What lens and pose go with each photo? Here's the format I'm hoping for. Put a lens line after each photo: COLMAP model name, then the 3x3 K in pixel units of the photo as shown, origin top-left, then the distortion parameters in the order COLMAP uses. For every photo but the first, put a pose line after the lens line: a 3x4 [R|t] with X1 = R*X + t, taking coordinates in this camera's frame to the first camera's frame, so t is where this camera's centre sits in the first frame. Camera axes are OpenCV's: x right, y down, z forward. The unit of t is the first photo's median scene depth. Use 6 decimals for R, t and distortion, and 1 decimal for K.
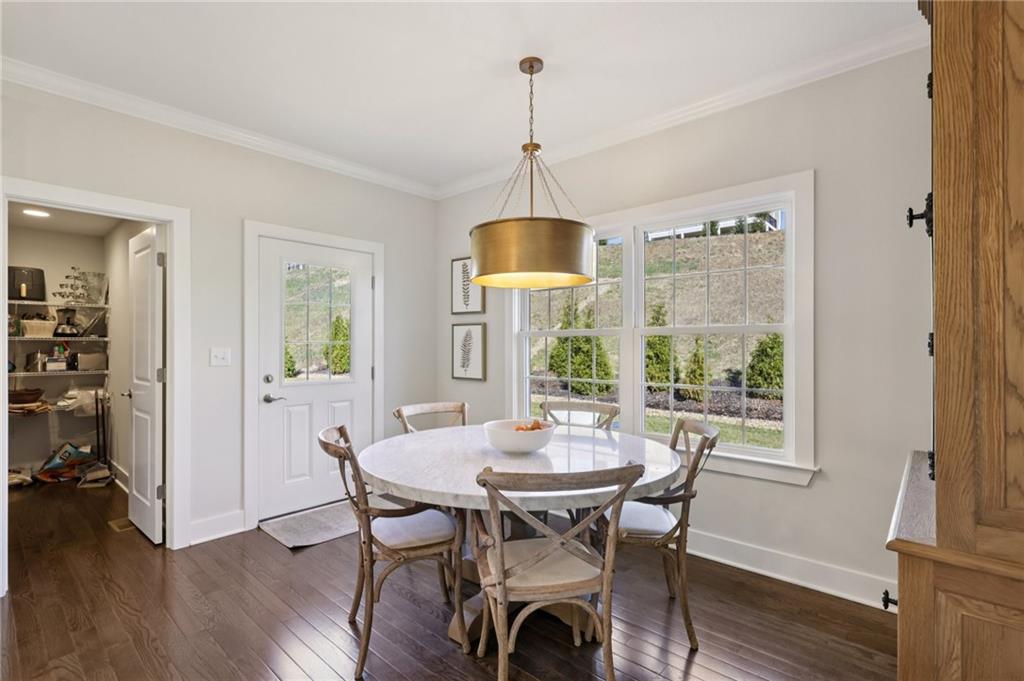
lens RADIAL K [[478.0, 0, 509.5], [0, 478.0, 346.9], [0, 0, 1]] dist [0.003879, 0.000646]
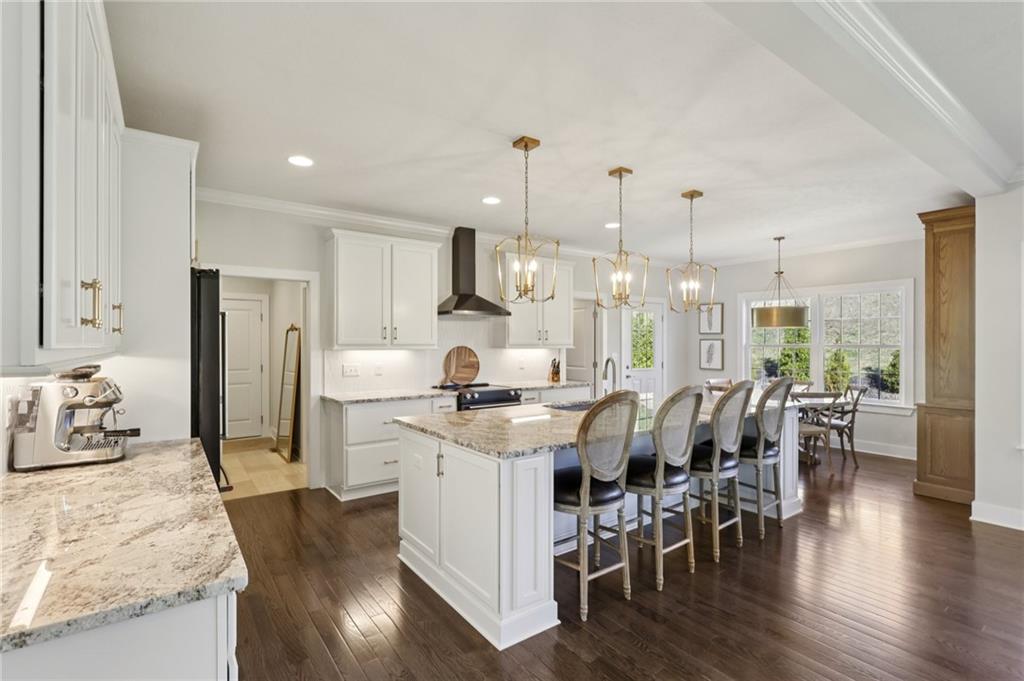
lens RADIAL K [[478.0, 0, 509.2], [0, 478.0, 344.4], [0, 0, 1]] dist [0.003879, 0.000646]
pose [[0.977461, 0.001903, -0.211107, -0.418177], [-0.001127, 0.999992, 0.003794, -0.031477], [0.211113, -0.003470, 0.977456, -0.892380]]
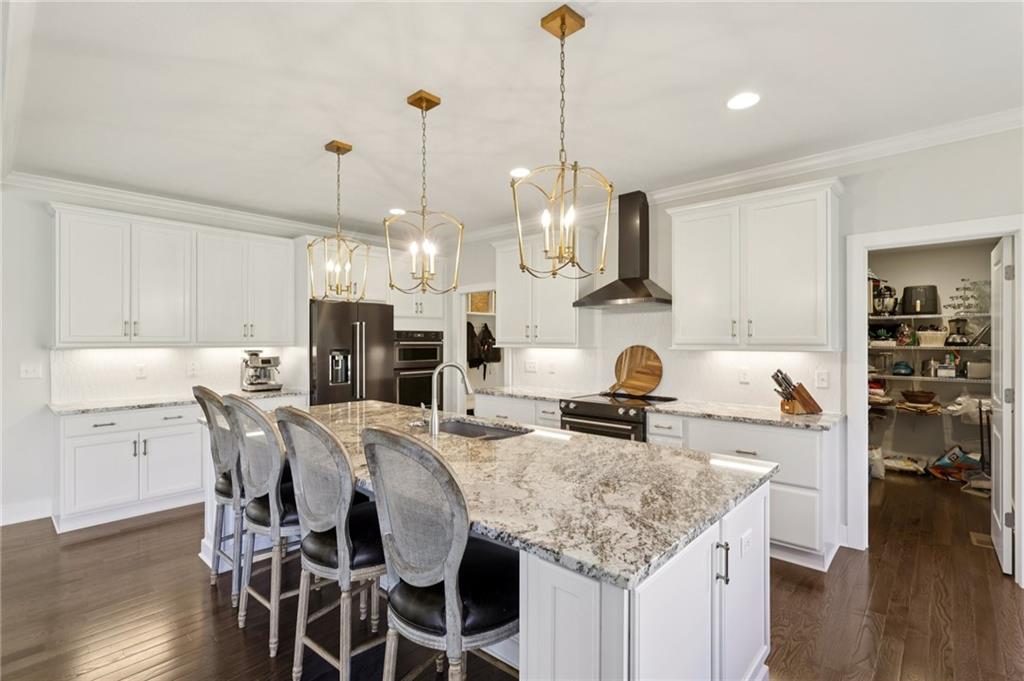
lens RADIAL K [[478.0, 0, 507.1], [0, 478.0, 340.0], [0, 0, 1]] dist [0.003879, 0.000646]
pose [[-0.007441, -0.000384, -0.999972, 0.148667], [-0.001780, 0.999998, -0.000371, -0.032171], [0.999971, 0.001777, -0.007441, 0.013566]]
